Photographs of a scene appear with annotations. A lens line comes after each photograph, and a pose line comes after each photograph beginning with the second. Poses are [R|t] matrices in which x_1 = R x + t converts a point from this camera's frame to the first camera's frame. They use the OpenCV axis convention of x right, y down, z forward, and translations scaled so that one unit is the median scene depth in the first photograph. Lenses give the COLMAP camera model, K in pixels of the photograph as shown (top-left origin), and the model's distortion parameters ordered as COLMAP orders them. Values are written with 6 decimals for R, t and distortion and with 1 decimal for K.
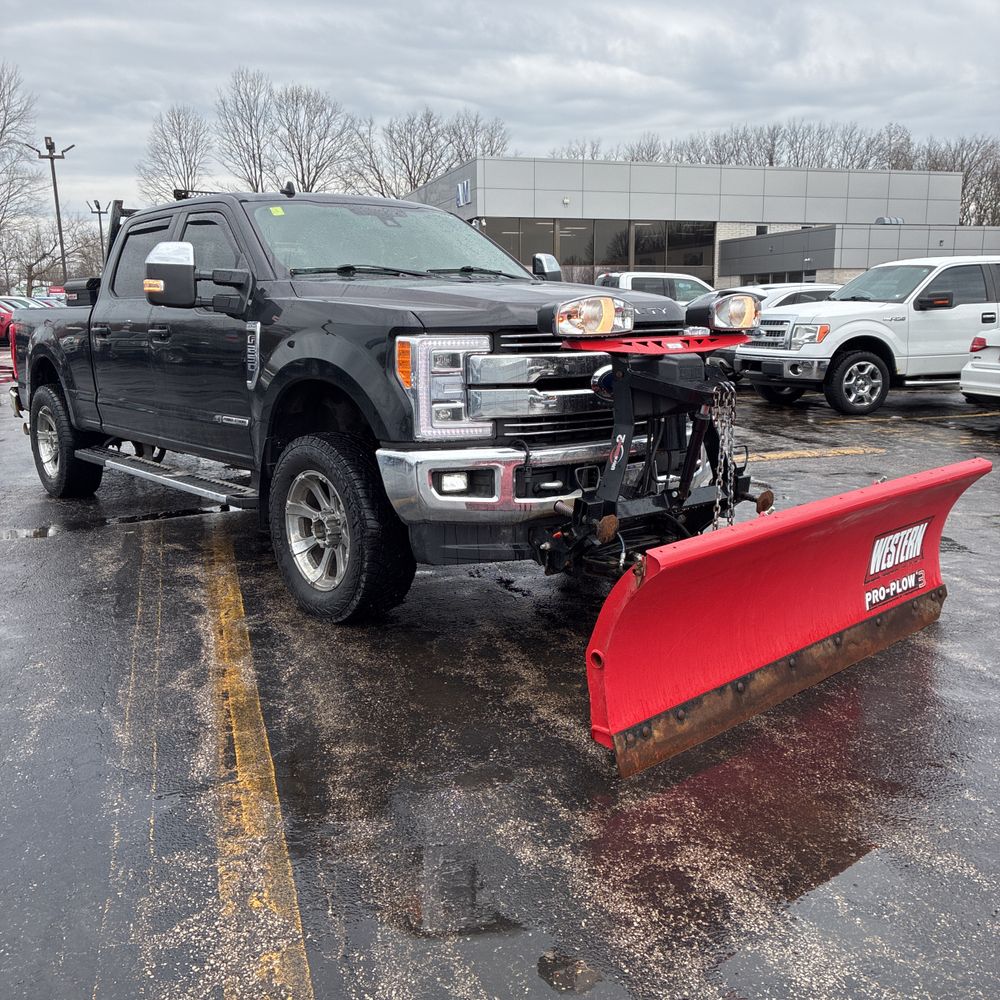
lens RADIAL K [[1019.2, 0, 500.0], [0, 1019.2, 500.0], [0, 0, 1]] dist [0.012975, 0.001753]
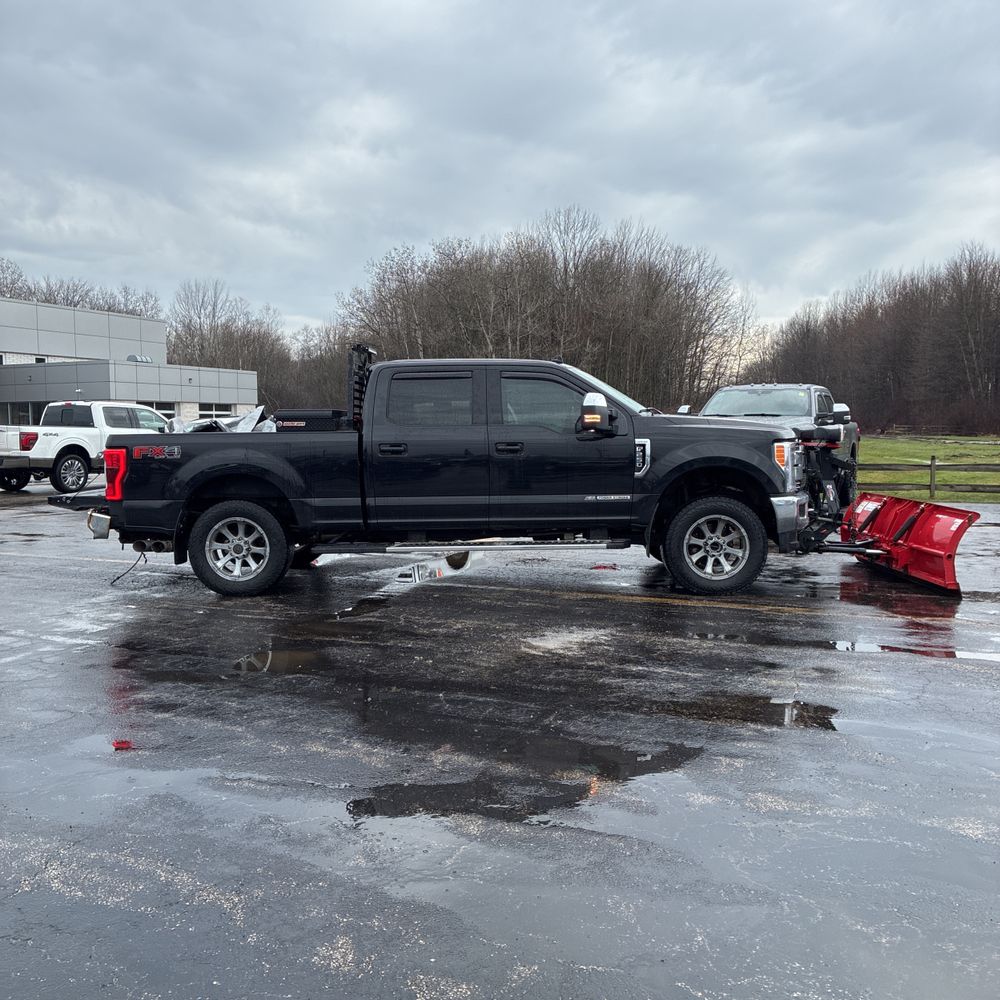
lens RADIAL K [[1019.2, 0, 500.0], [0, 1019.2, 500.0], [0, 0, 1]] dist [0.012975, 0.001753]
pose [[0.670045, -0.052619, 0.740453, -1.771795], [0.144201, 0.987709, -0.060299, 0.000111], [-0.728180, 0.147178, 0.669398, 0.019573]]
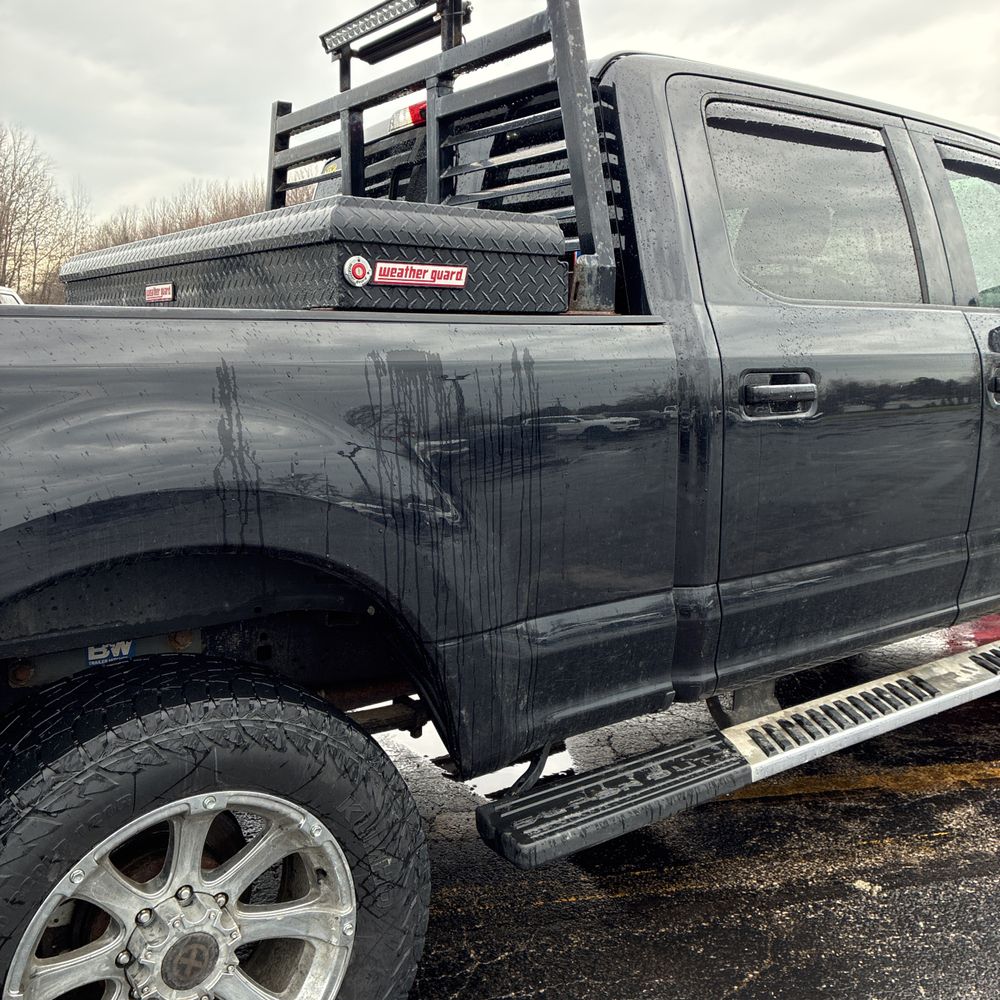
lens RADIAL K [[1027.6, 0, 499.3], [0, 1027.6, 481.9], [0, 0, 1]] dist [-0.000885, -0.032021]
pose [[0.081392, -0.130204, 0.988141, -1.015252], [0.183455, 0.976448, 0.113553, -0.269590], [-0.979653, 0.172037, 0.103361, 1.480037]]
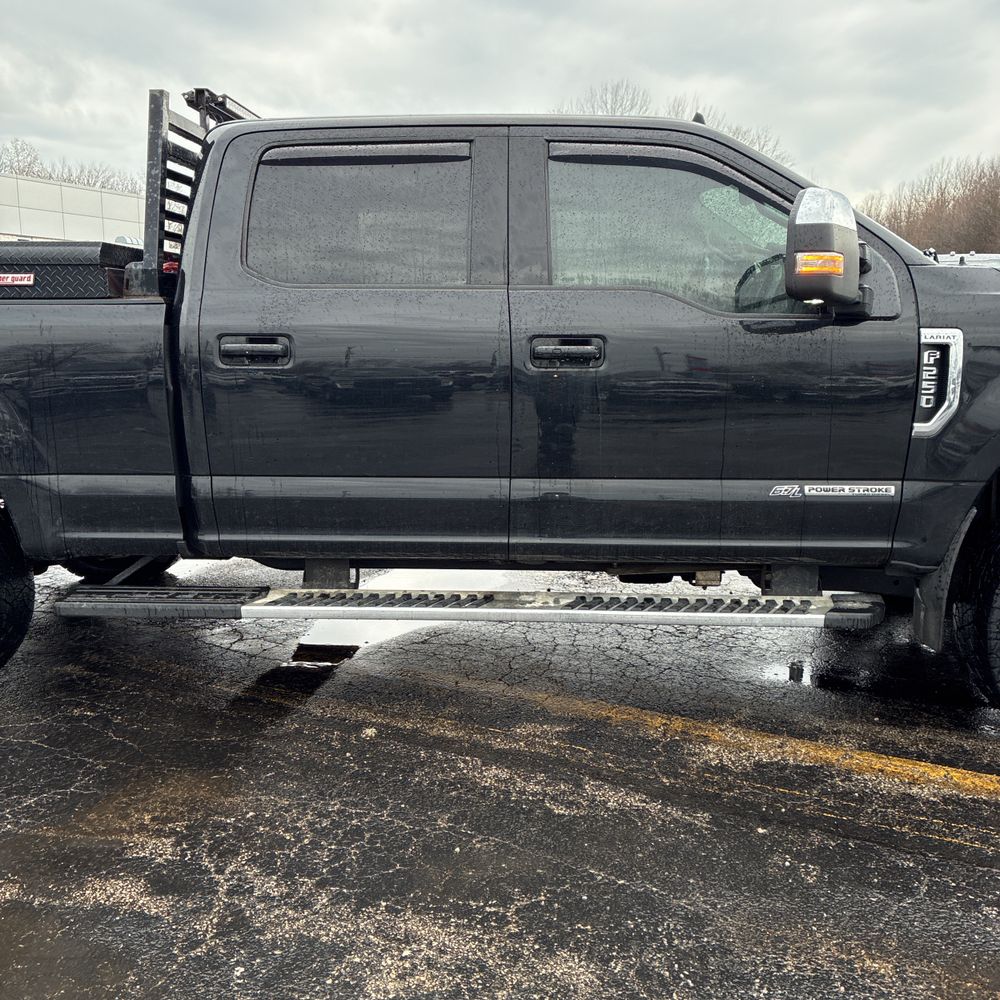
lens RADIAL K [[1057.9, 0, 500.0], [0, 1057.9, 500.0], [0, 0, 1]] dist [0.010234, -0.012867]
pose [[0.694445, -0.106718, 0.711588, -0.932192], [0.128324, 0.991455, 0.023457, -0.124929], [-0.708010, 0.075025, 0.702206, 0.772308]]
